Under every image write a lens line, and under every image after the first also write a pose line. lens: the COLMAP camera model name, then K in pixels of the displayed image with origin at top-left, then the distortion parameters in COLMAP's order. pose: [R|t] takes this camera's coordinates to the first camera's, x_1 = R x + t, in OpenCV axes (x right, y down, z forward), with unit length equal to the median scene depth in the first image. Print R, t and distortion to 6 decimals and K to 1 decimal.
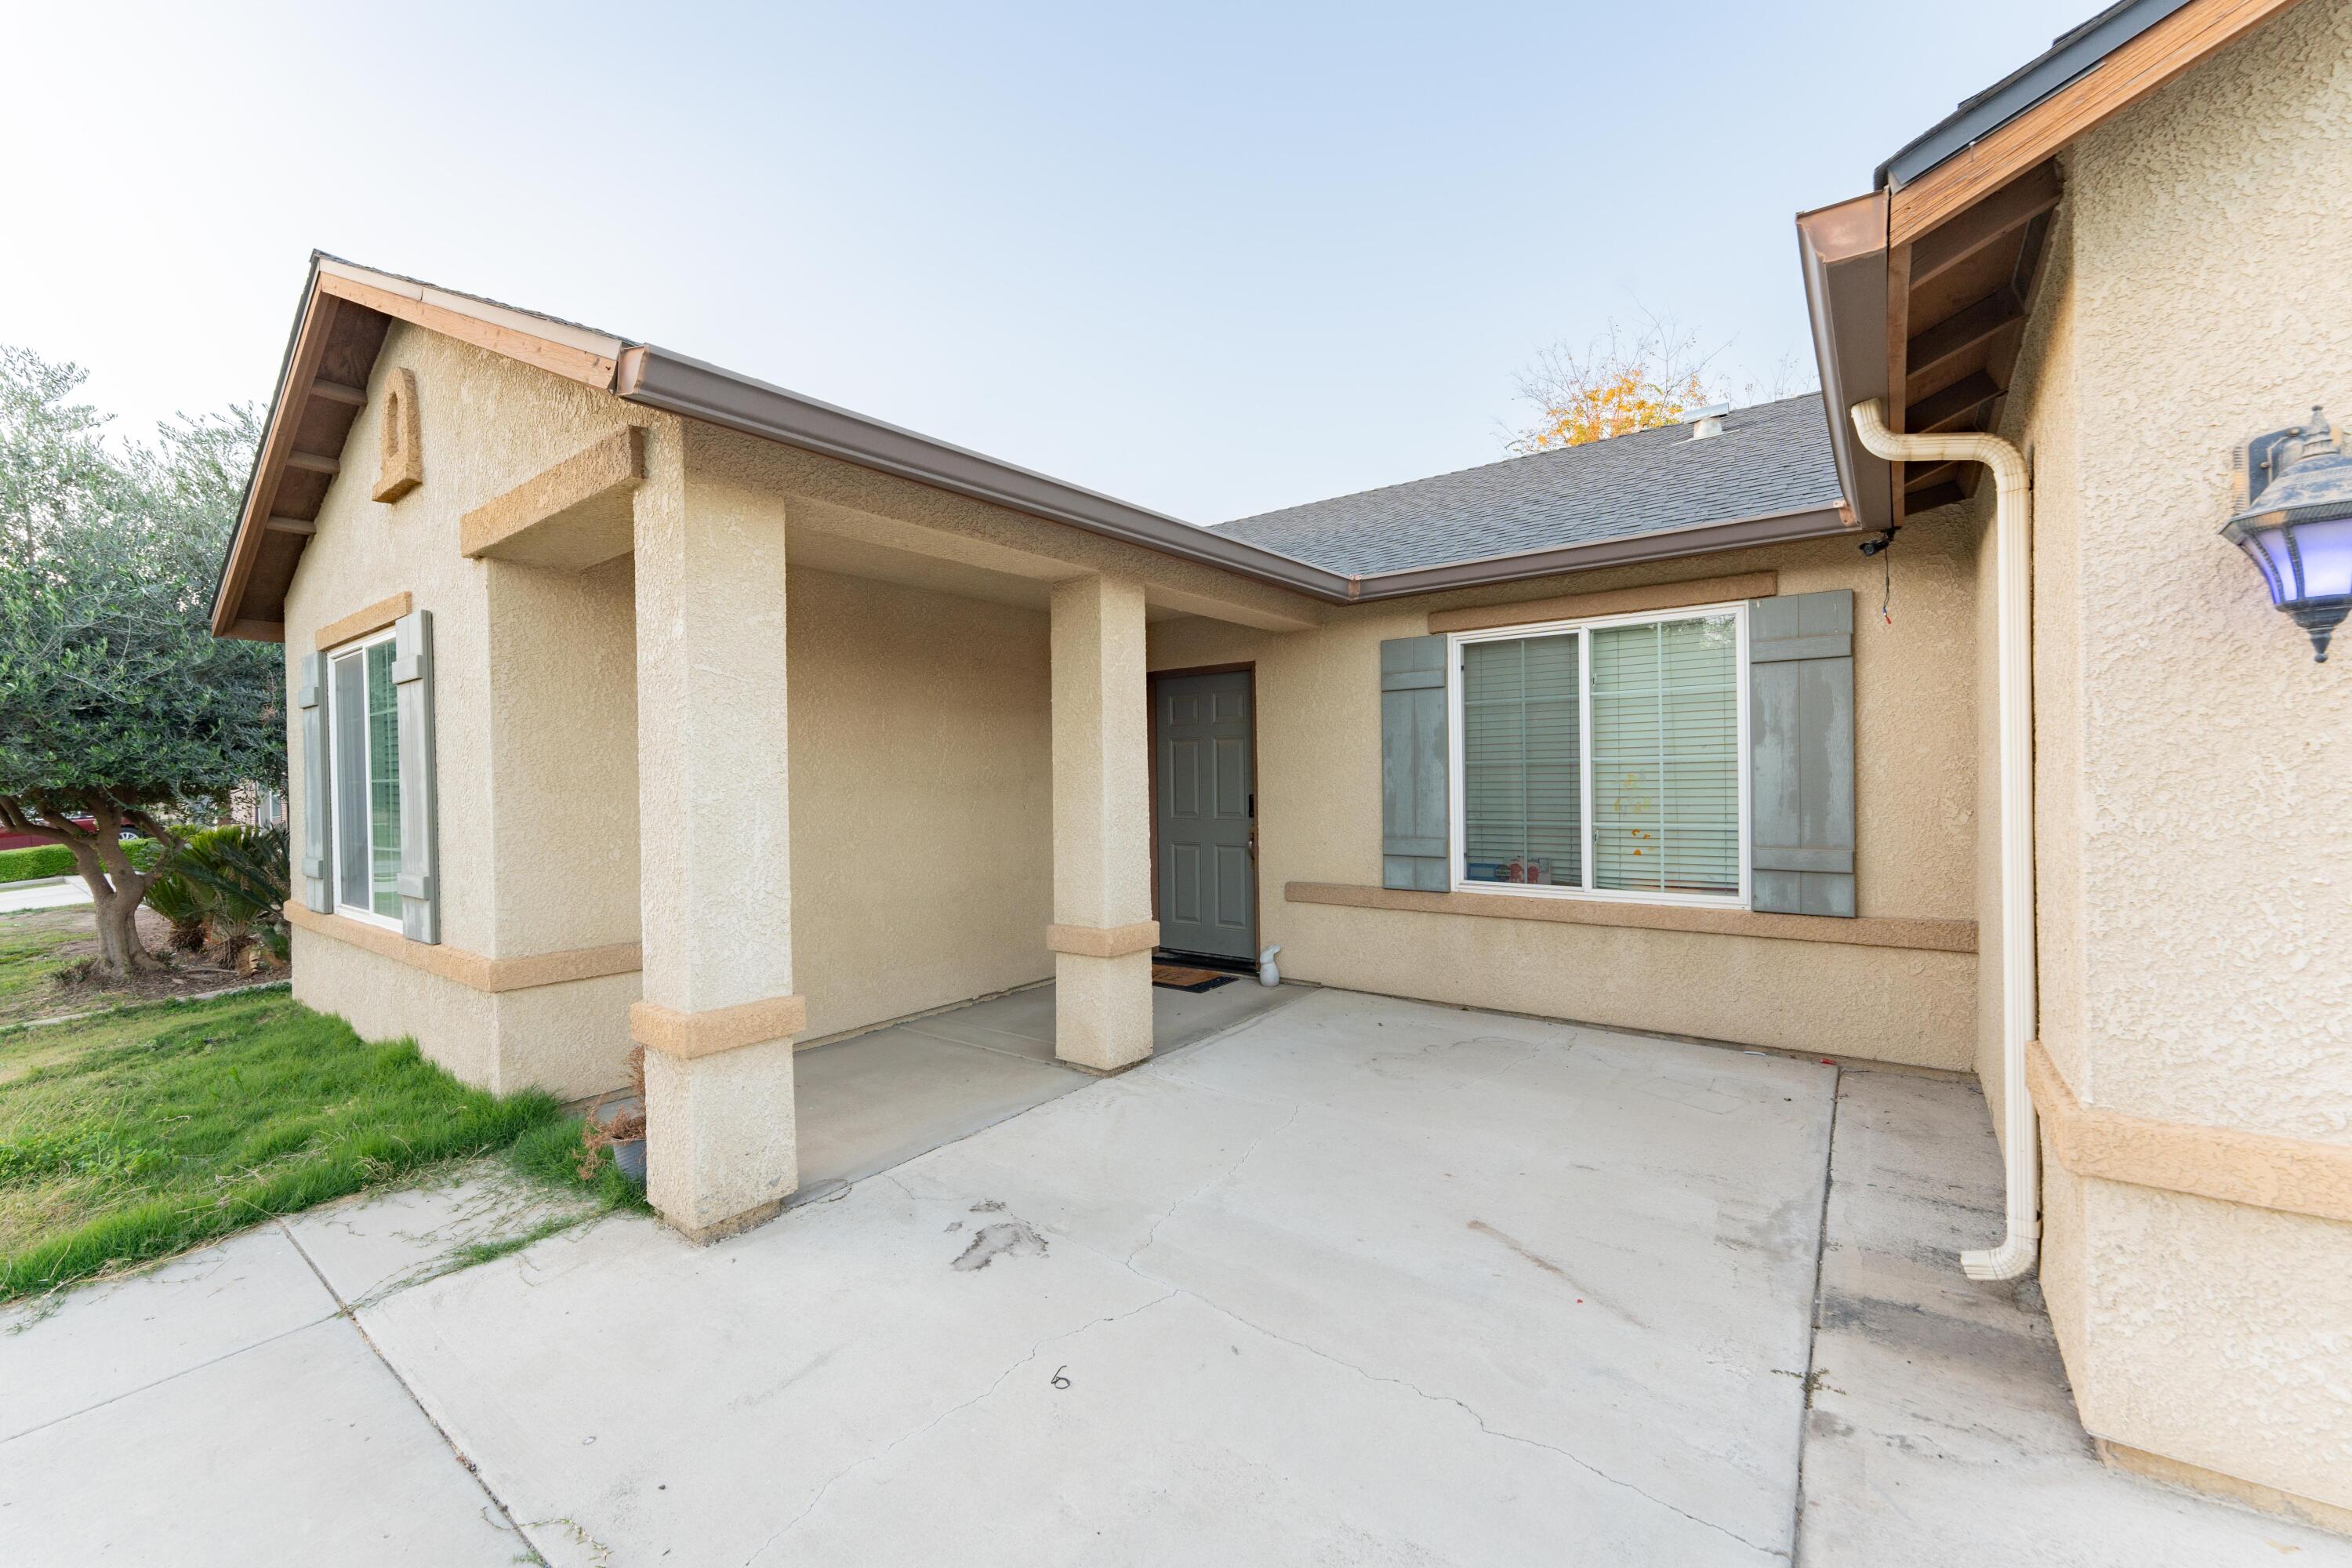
lens RADIAL K [[933.2, 0, 1176.0], [0, 933.2, 784.0], [0, 0, 1]] dist [-0.000101, 0.000007]
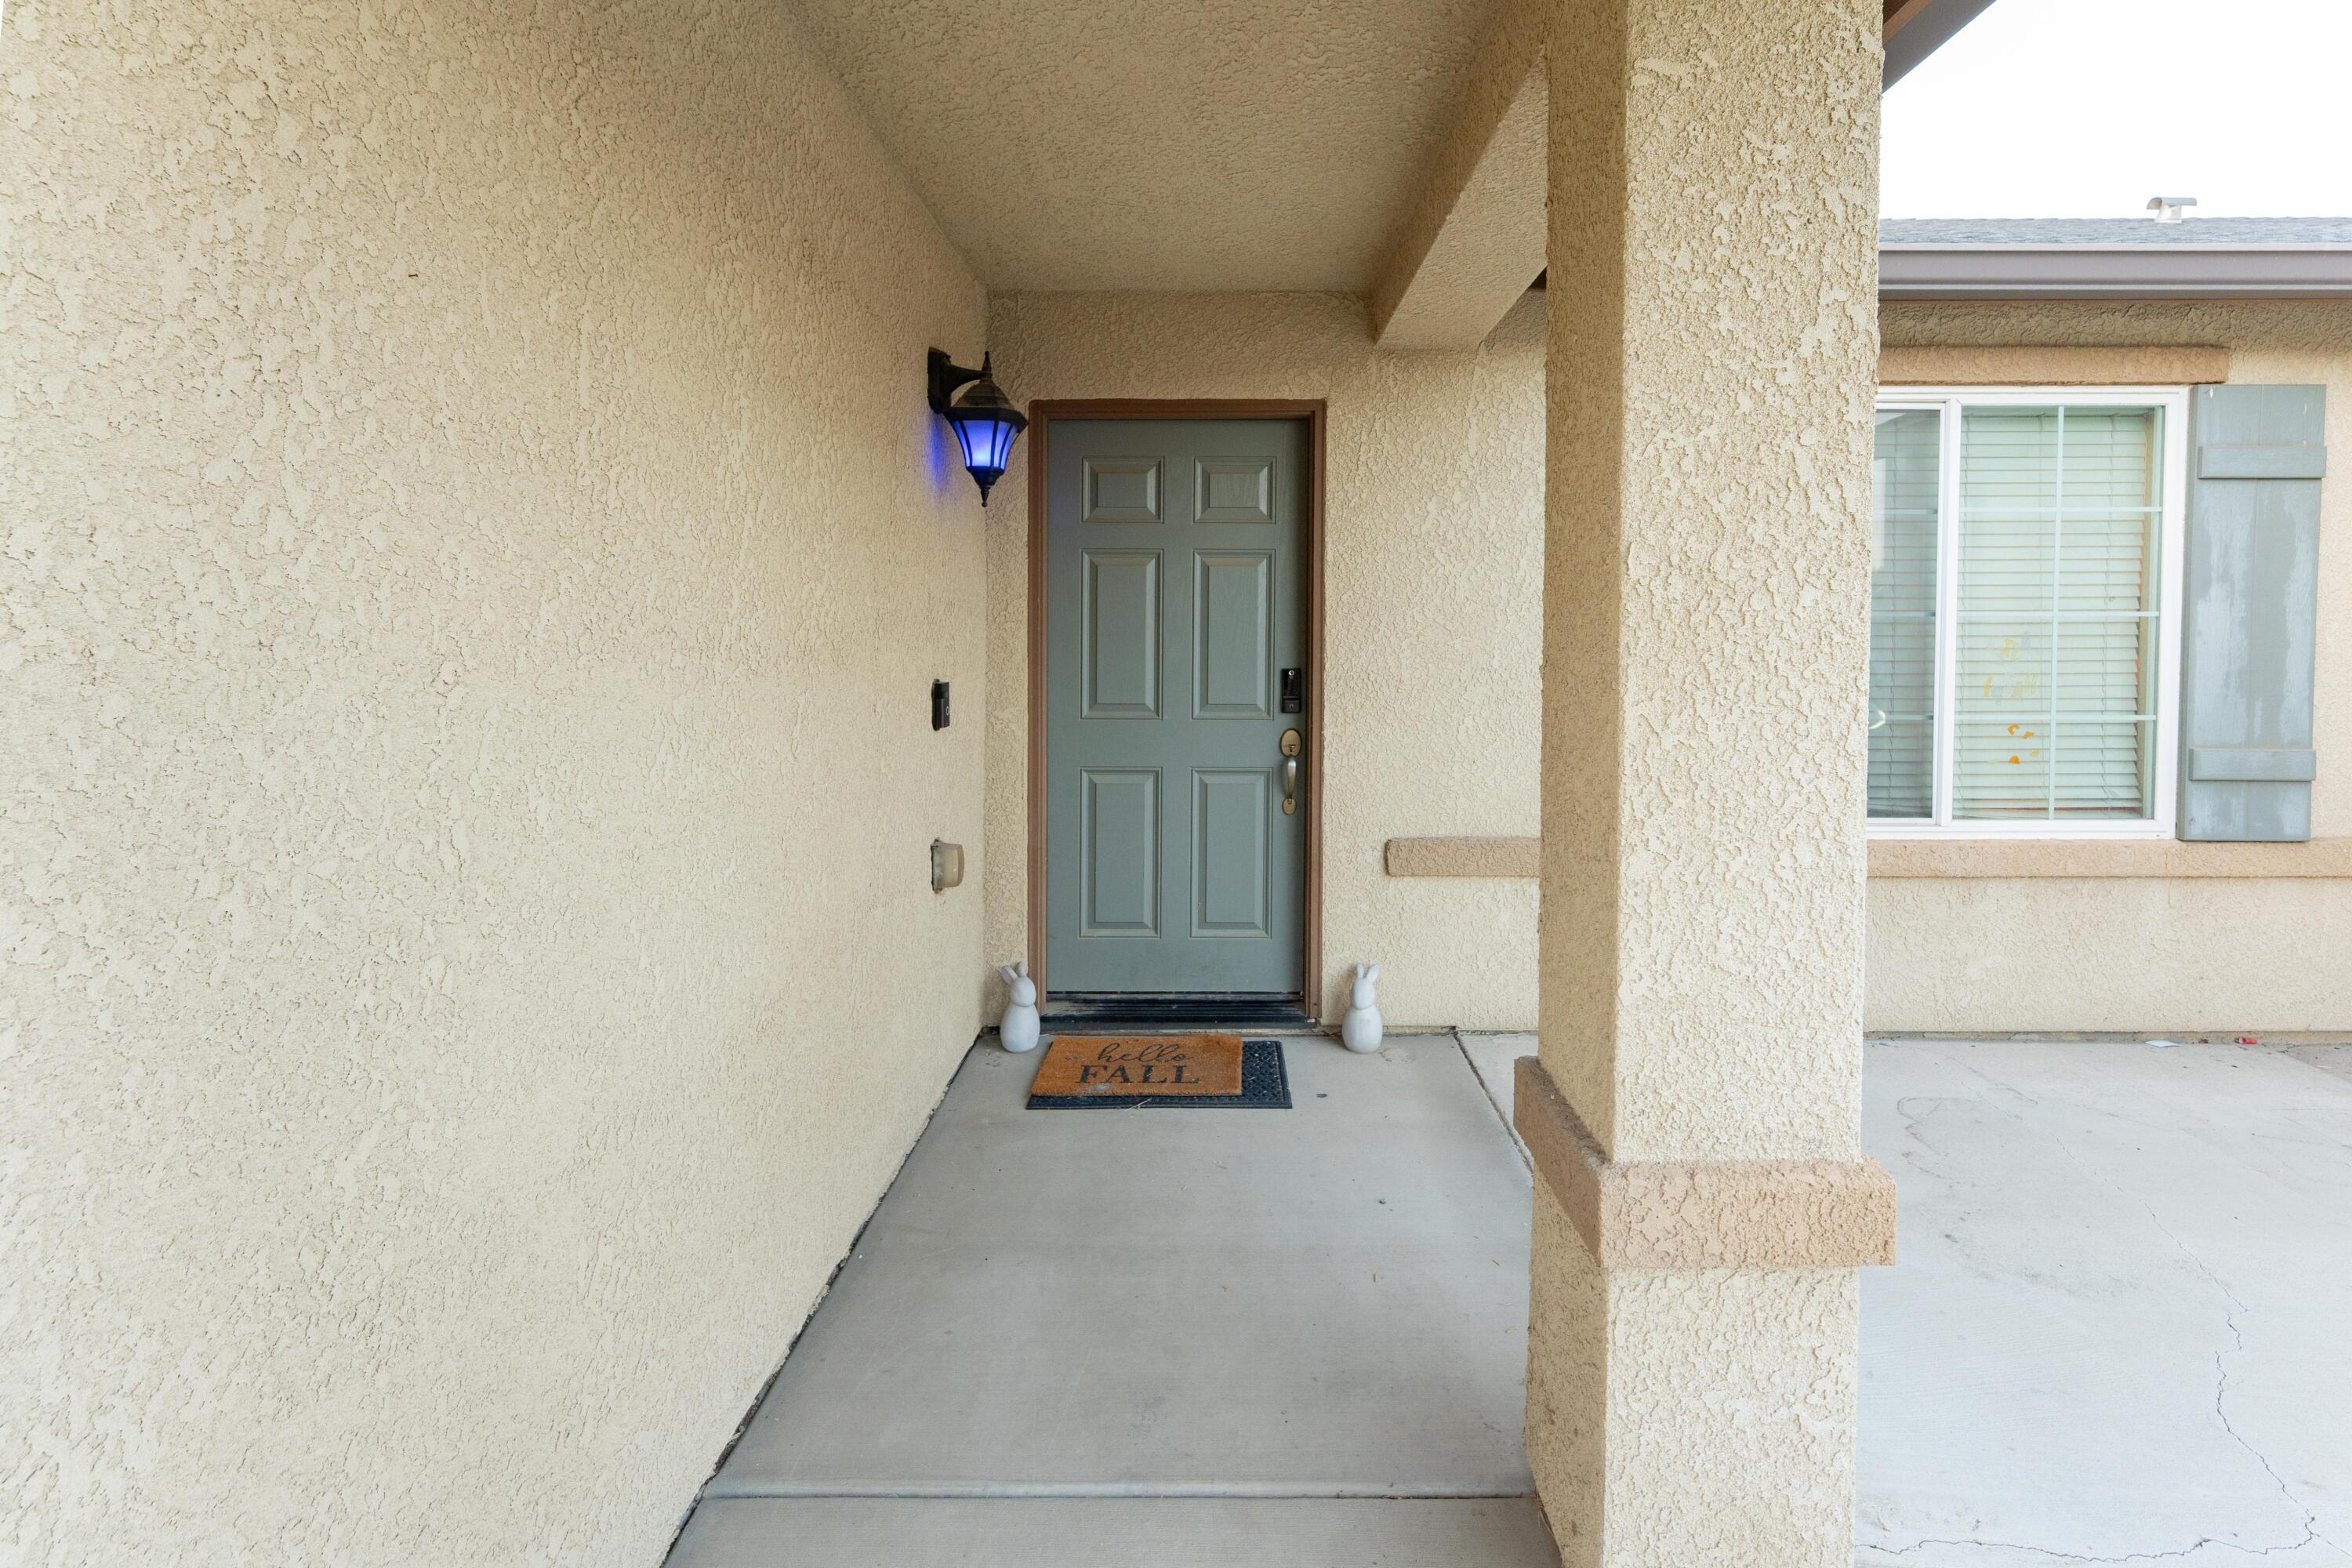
lens RADIAL K [[991.0, 0, 1178.0], [0, 991.0, 658.4], [0, 0, 1]] dist [0.000918, 0.000146]
pose [[0.794435, 0.003695, 0.607338, -0.398014], [-0.010420, 0.999917, 0.007545, 0.004138], [-0.607260, -0.012323, 0.794408, 0.839256]]
